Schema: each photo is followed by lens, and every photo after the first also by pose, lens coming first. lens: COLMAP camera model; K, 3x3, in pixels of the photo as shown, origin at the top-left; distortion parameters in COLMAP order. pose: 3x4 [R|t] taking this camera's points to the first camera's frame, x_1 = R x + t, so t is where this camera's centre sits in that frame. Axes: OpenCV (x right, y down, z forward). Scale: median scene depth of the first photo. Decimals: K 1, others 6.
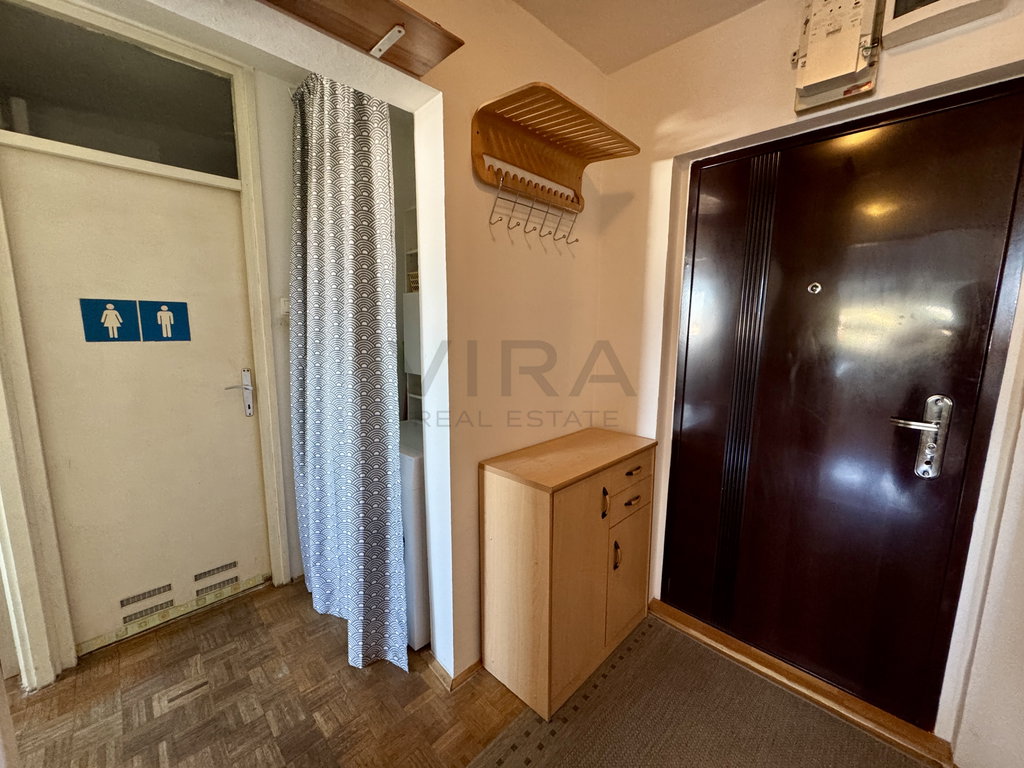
lens RADIAL K [[410.0, 0, 516.7], [0, 410.0, 385.5], [0, 0, 1]] dist [-0.000909, -0.000040]
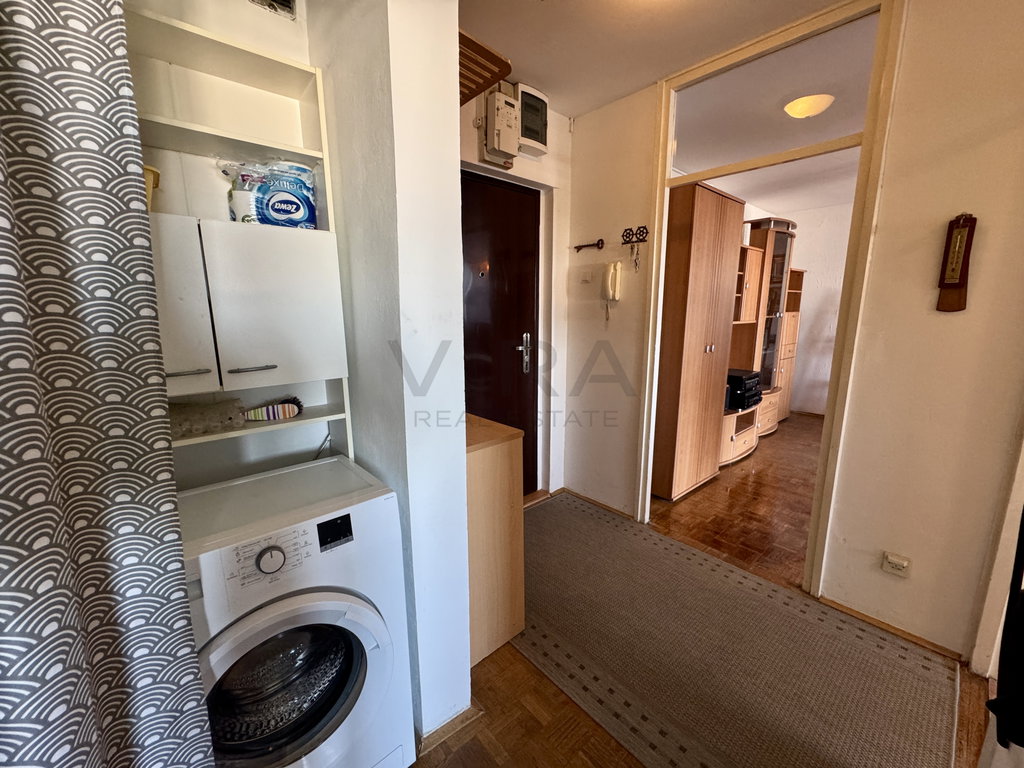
lens RADIAL K [[410.0, 0, 517.0], [0, 410.0, 383.1], [0, 0, 1]] dist [-0.000909, -0.000040]
pose [[0.073503, -0.190124, 0.979005, -1.004368], [0.154888, 0.971925, 0.177120, -0.097496], [-0.985194, 0.138617, 0.100887, 0.838817]]
